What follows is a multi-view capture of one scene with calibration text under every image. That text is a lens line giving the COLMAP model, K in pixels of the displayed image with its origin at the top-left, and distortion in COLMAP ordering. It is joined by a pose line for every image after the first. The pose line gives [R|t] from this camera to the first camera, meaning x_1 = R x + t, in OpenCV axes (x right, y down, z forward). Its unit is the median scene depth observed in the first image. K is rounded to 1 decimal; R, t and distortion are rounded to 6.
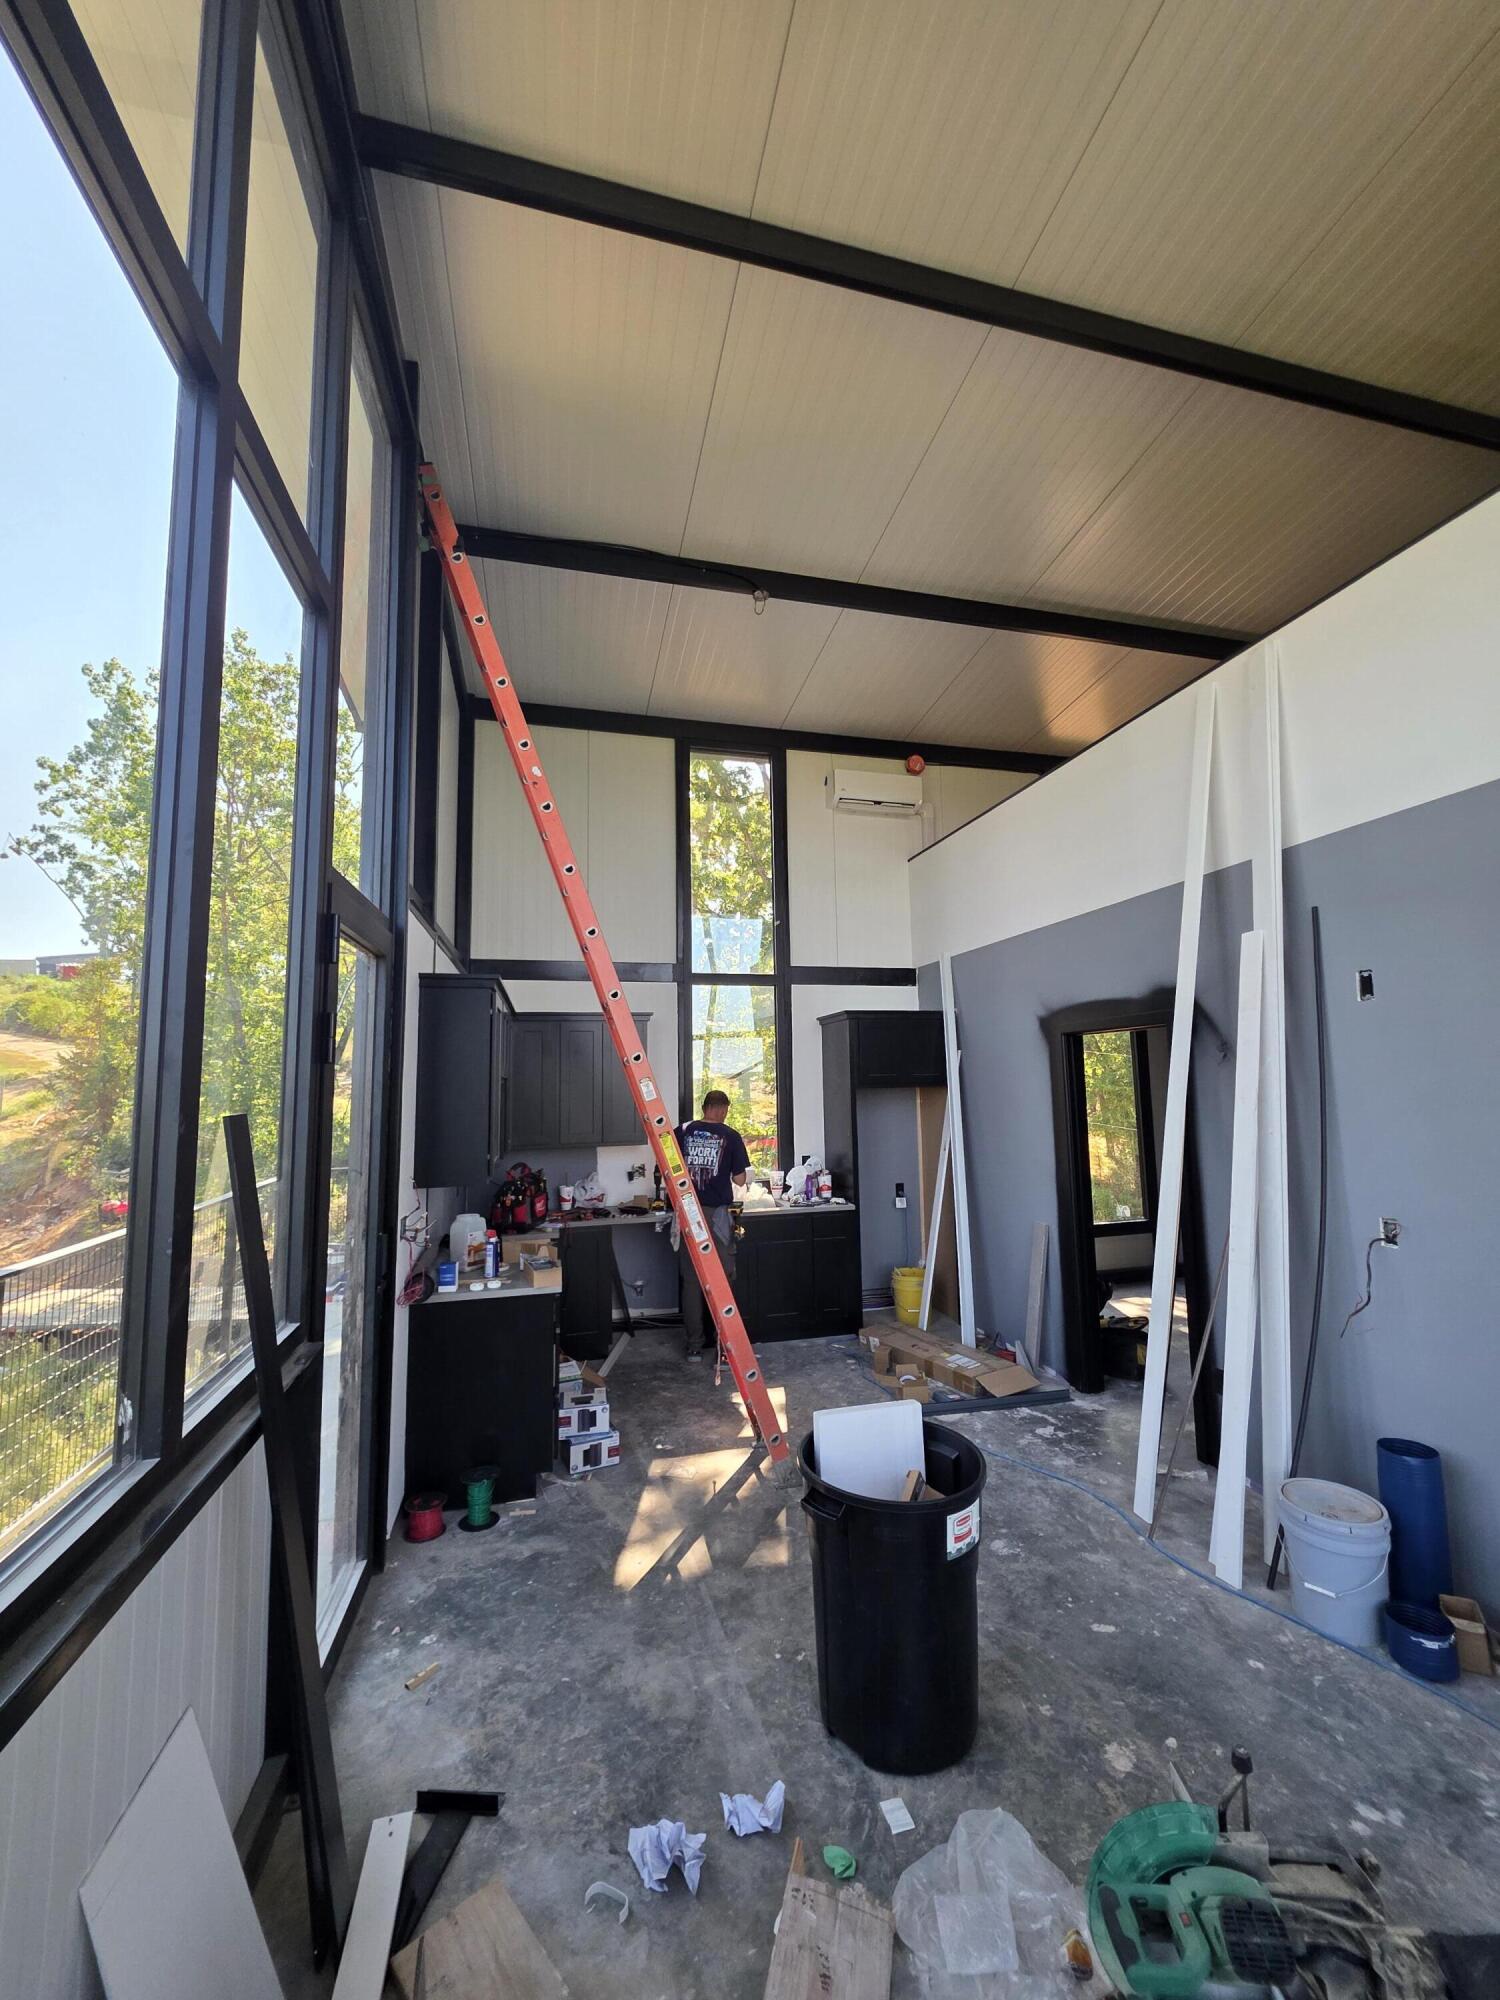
lens RADIAL K [[803.3, 0, 761.3], [0, 803.3, 987.8], [0, 0, 1]] dist [-0.001255, 0.001439]
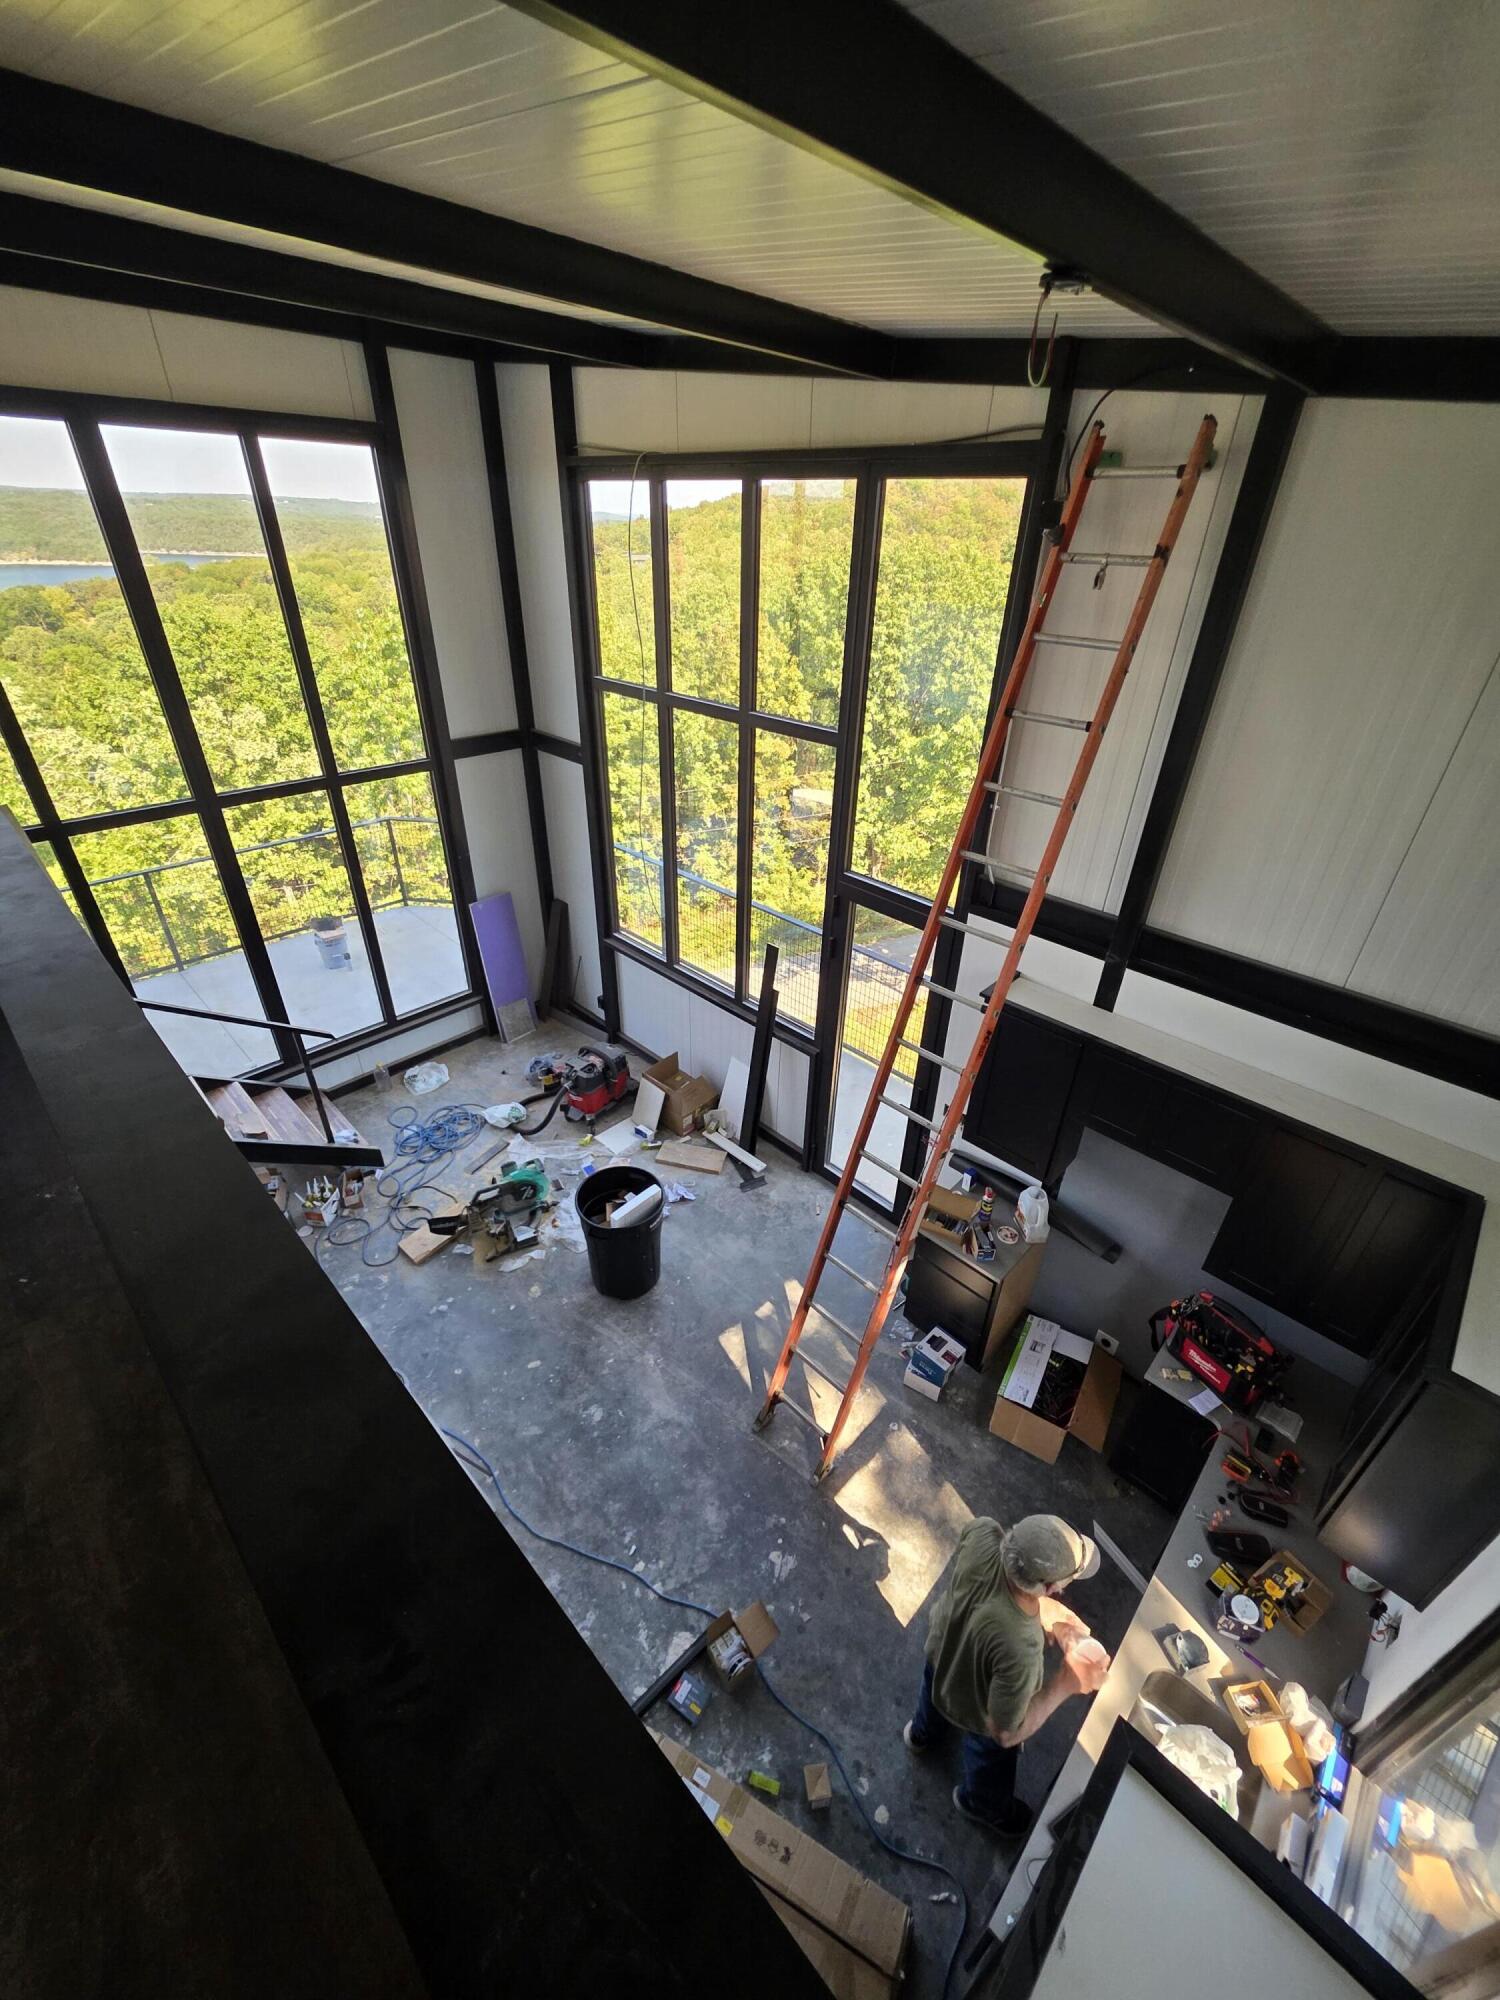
lens RADIAL K [[803.3, 0, 760.2], [0, 803.3, 998.2], [0, 0, 1]] dist [-0.001255, 0.001439]
pose [[-0.851296, 0.264518, -0.453129, 0.568299], [0.047847, 0.899158, 0.435001, -0.668804], [0.522500, 0.348633, -0.778106, 2.277622]]
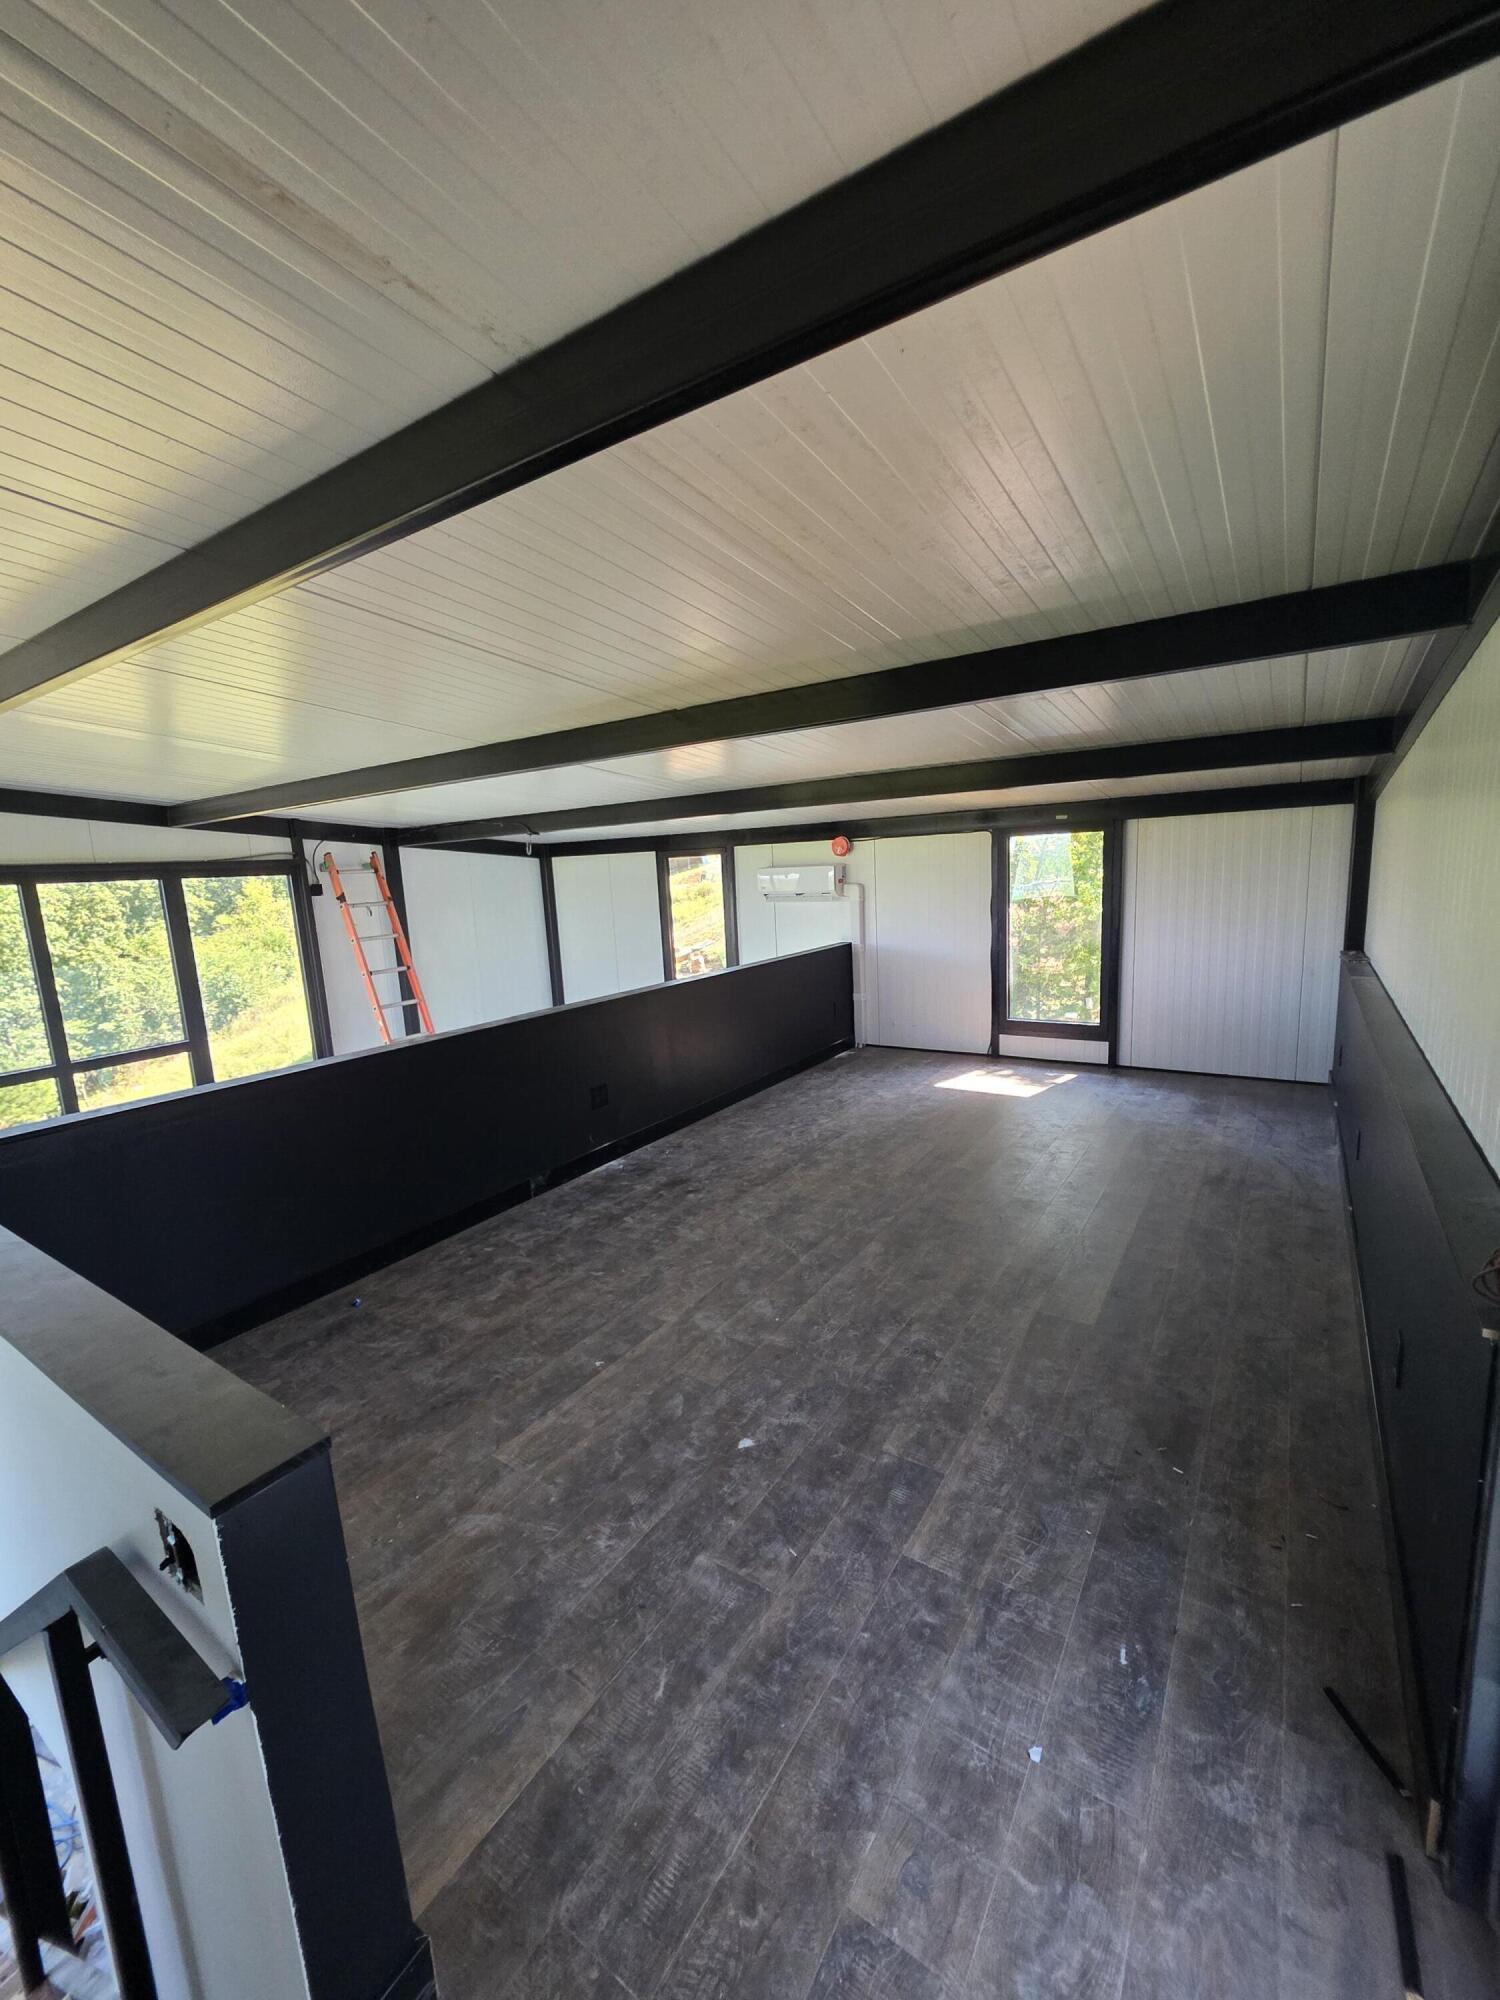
lens RADIAL K [[803.3, 0, 762.6], [0, 803.3, 998.7], [0, 0, 1]] dist [-0.001255, 0.001439]
pose [[0.665074, 0.109763, -0.738666, 2.224911], [0.118644, 0.961045, 0.249632, -0.909907], [0.737292, -0.253662, 0.626144, 0.692410]]
